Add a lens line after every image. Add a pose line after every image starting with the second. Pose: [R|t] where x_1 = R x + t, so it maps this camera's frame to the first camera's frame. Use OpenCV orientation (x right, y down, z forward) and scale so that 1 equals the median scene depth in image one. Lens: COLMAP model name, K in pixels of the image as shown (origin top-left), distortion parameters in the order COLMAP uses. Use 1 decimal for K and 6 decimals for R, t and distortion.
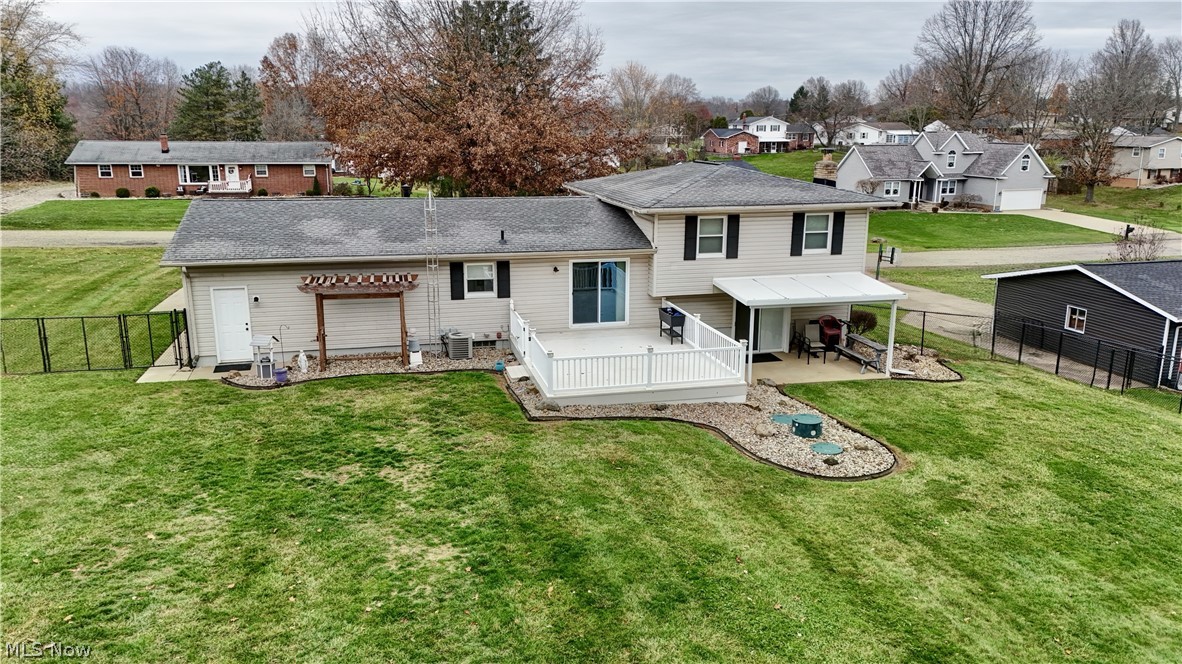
lens RADIAL K [[858.8, 0, 591.0], [0, 858.8, 332.0], [0, 0, 1]] dist [0.096633, -0.093861]
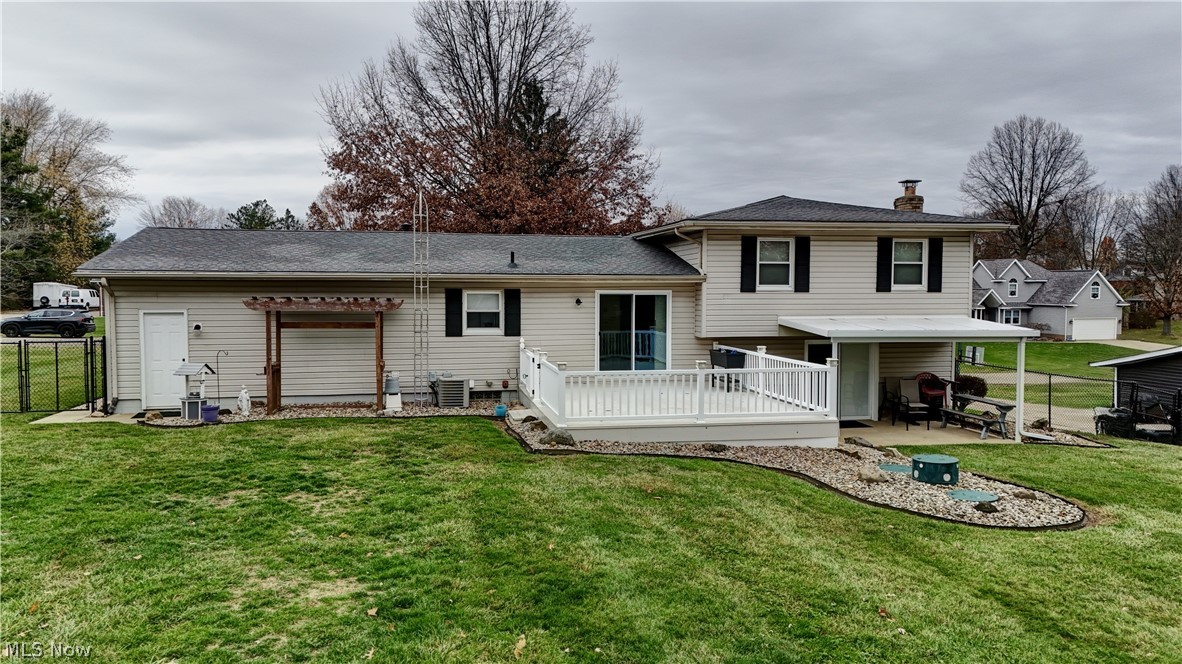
lens RADIAL K [[858.8, 0, 591.0], [0, 858.8, 332.0], [0, 0, 1]] dist [0.096633, -0.093861]
pose [[0.998865, 0.001114, -0.047613, 0.008946], [-0.009815, 0.983081, -0.182909, 0.105097], [0.046603, 0.183169, 0.981976, 0.235521]]
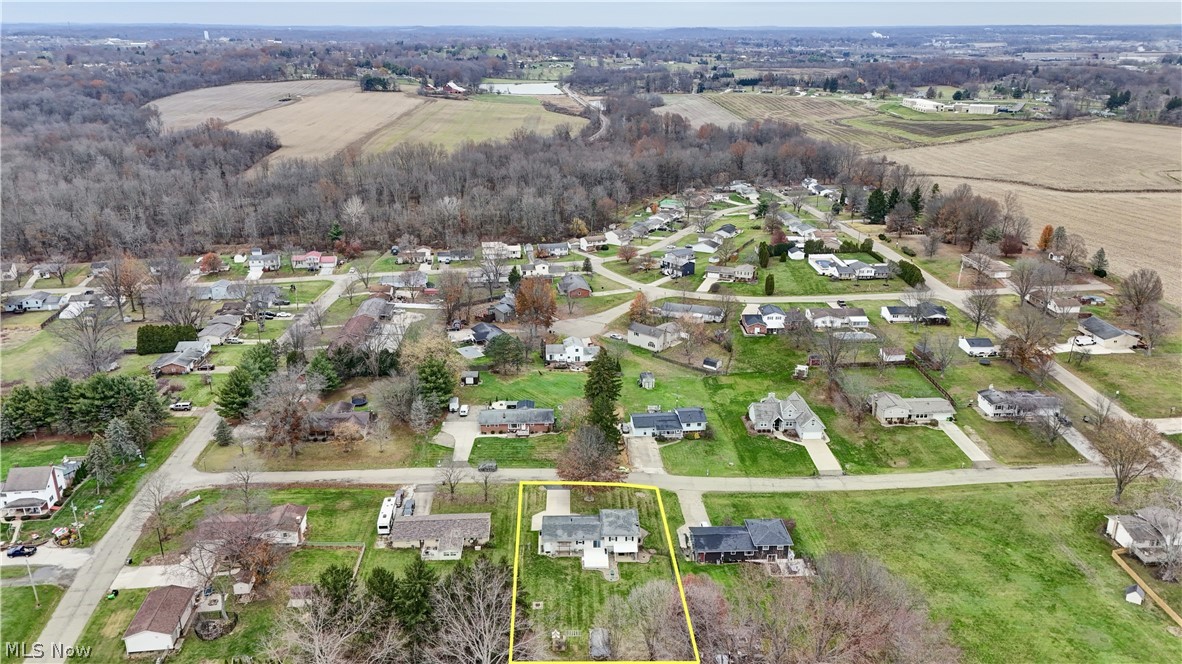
lens RADIAL K [[858.8, 0, 591.0], [0, 858.8, 332.0], [0, 0, 1]] dist [0.096633, -0.093861]
pose [[0.978020, 0.066556, -0.197605, 1.317992], [-0.046608, 0.993491, 0.103939, -2.656713], [0.203237, -0.092445, 0.974756, -6.079792]]
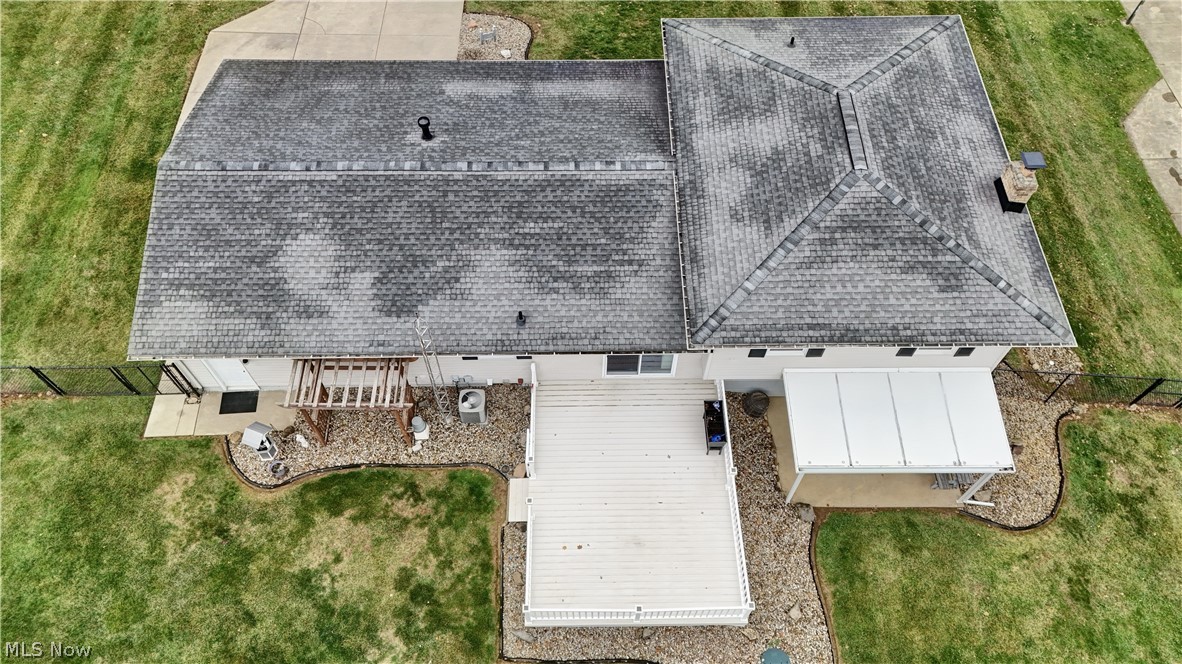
lens RADIAL K [[860.8, 0, 591.0], [0, 860.8, 332.0], [0, 0, 1]] dist [0.069791, -0.061980]
pose [[0.975000, 0.189347, -0.116285, 0.058640], [-0.055464, 0.714142, 0.697800, -0.683702], [0.215171, -0.673905, 0.706791, 0.452484]]
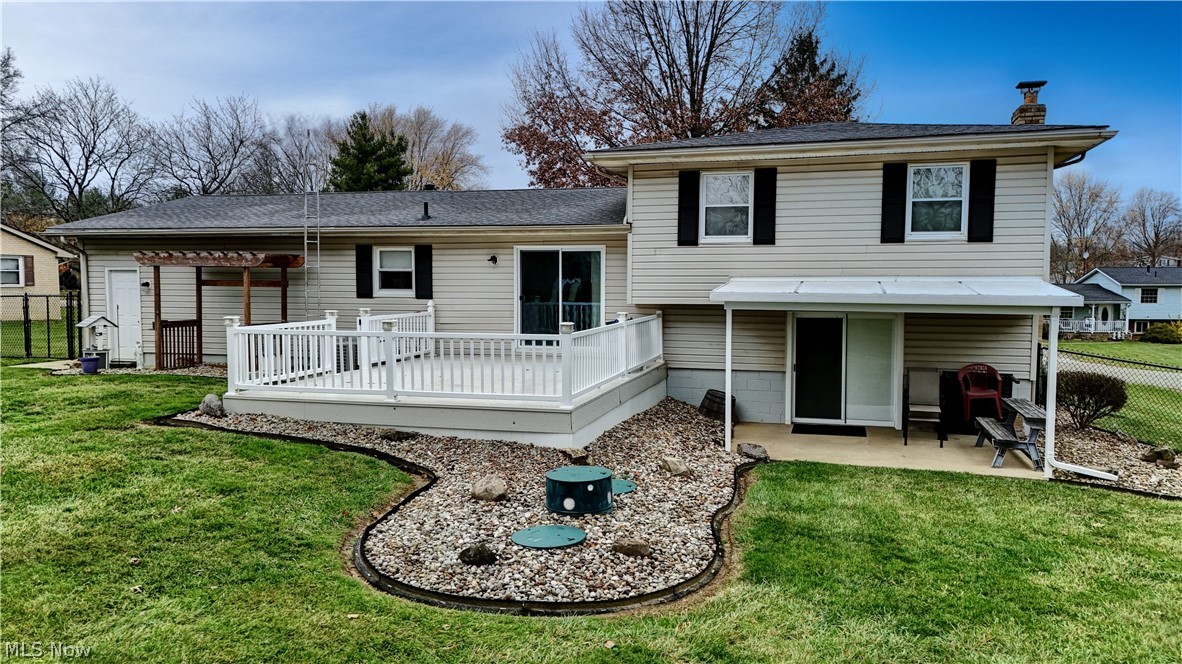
lens RADIAL K [[858.8, 0, 591.0], [0, 858.8, 332.0], [0, 0, 1]] dist [0.096633, -0.093861]
pose [[0.869309, 0.030532, -0.493326, 0.377449], [-0.114854, 0.983248, -0.141536, 0.072943], [0.480740, 0.179699, 0.858253, 0.491961]]
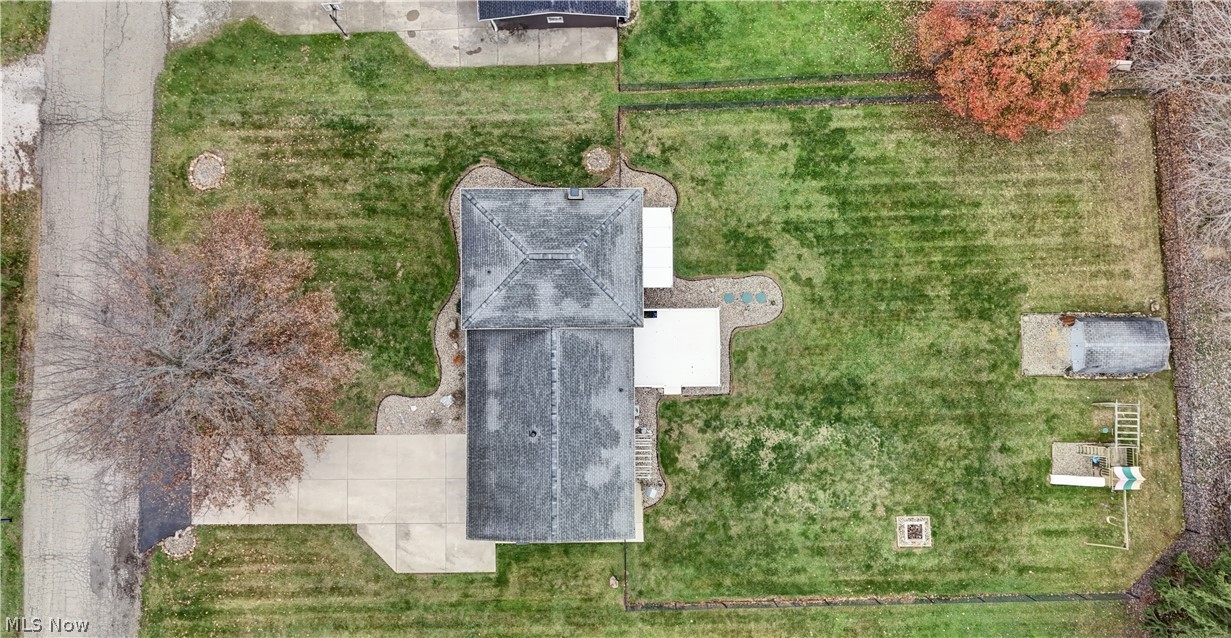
lens RADIAL K [[975.9, 0, 619.5], [0, 975.9, 335.6], [0, 0, 1]] dist [0.106203, 0.000961]
pose [[0.226753, -0.973817, 0.016256, -0.013955], [0.236523, 0.071250, 0.969010, -2.465806], [-0.944796, -0.215881, 0.246486, 0.467776]]
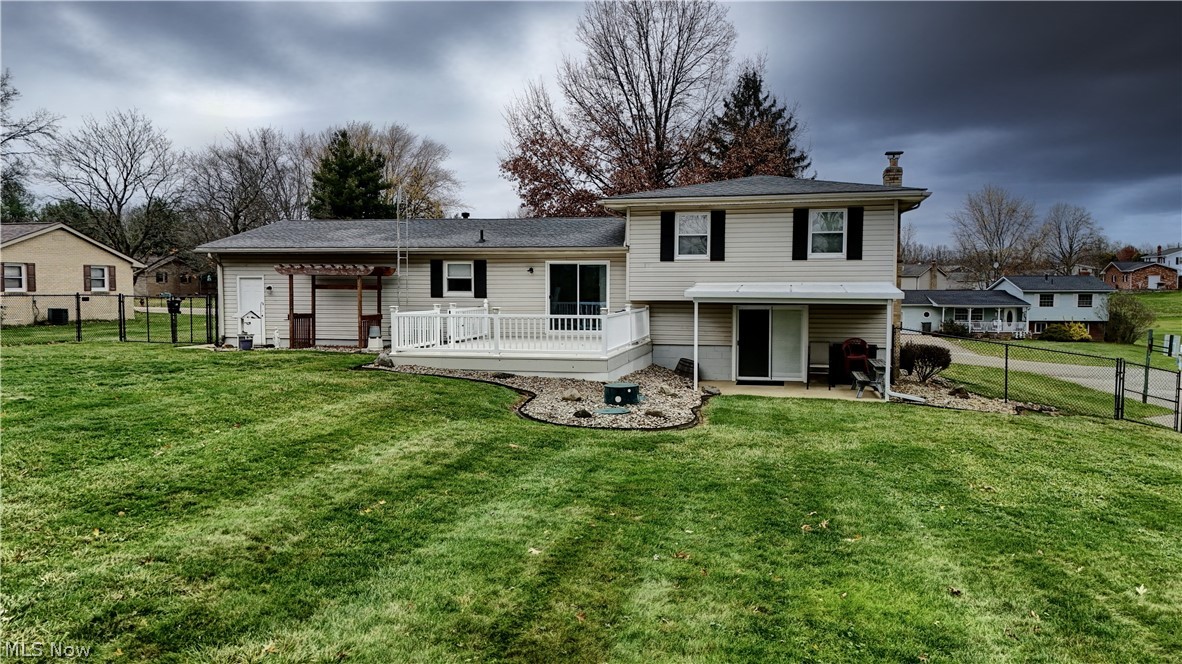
lens RADIAL K [[858.8, 0, 591.0], [0, 858.8, 332.0], [0, 0, 1]] dist [0.096633, -0.093861]
pose [[0.894607, 0.022962, -0.446264, 0.475071], [-0.103296, 0.982256, -0.156532, 0.146632], [0.434751, 0.186131, 0.881105, 0.199805]]
